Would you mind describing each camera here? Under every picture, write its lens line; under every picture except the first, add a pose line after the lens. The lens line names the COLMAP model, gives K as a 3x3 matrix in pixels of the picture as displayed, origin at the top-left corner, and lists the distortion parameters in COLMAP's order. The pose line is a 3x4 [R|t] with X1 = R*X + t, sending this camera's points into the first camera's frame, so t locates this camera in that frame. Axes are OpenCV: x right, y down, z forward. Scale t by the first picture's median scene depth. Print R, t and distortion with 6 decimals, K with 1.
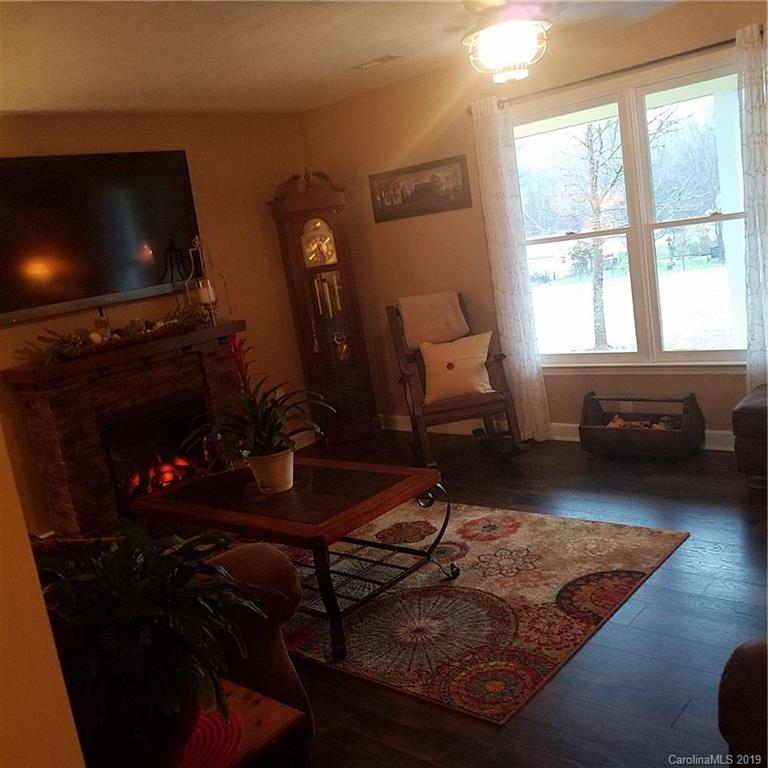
lens RADIAL K [[818.0, 0, 381.1], [0, 818.0, 386.9], [0, 0, 1]] dist [0.032784, -0.016152]
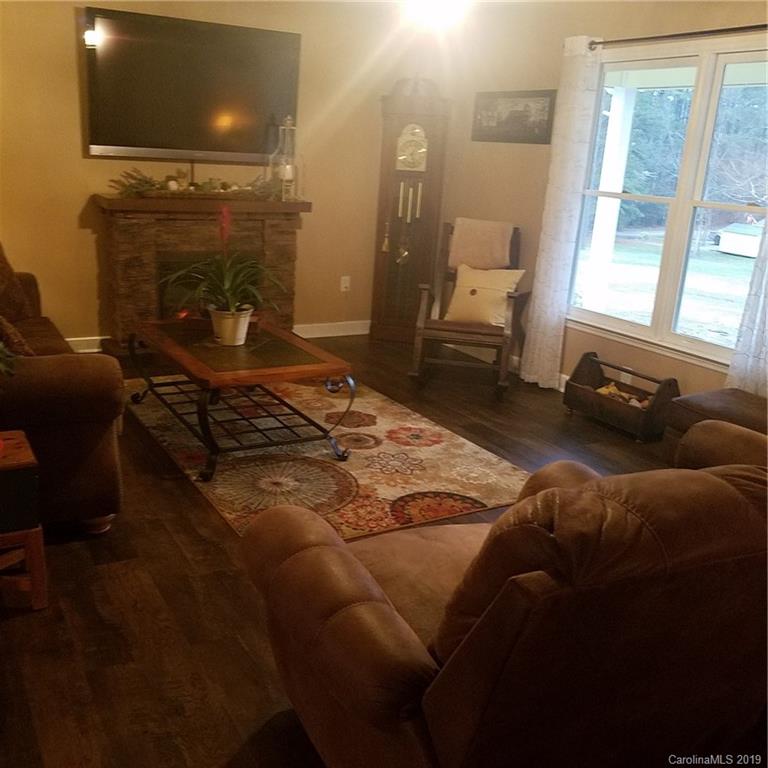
lens RADIAL K [[838.8, 0, 347.5], [0, 838.8, 383.8], [0, 0, 1]] dist [0.030207, -0.017010]
pose [[0.914244, 0.294341, -0.278428, 0.297128], [-0.262197, 0.953711, 0.147269, -0.032151], [0.308887, -0.061637, 0.949099, -0.078201]]
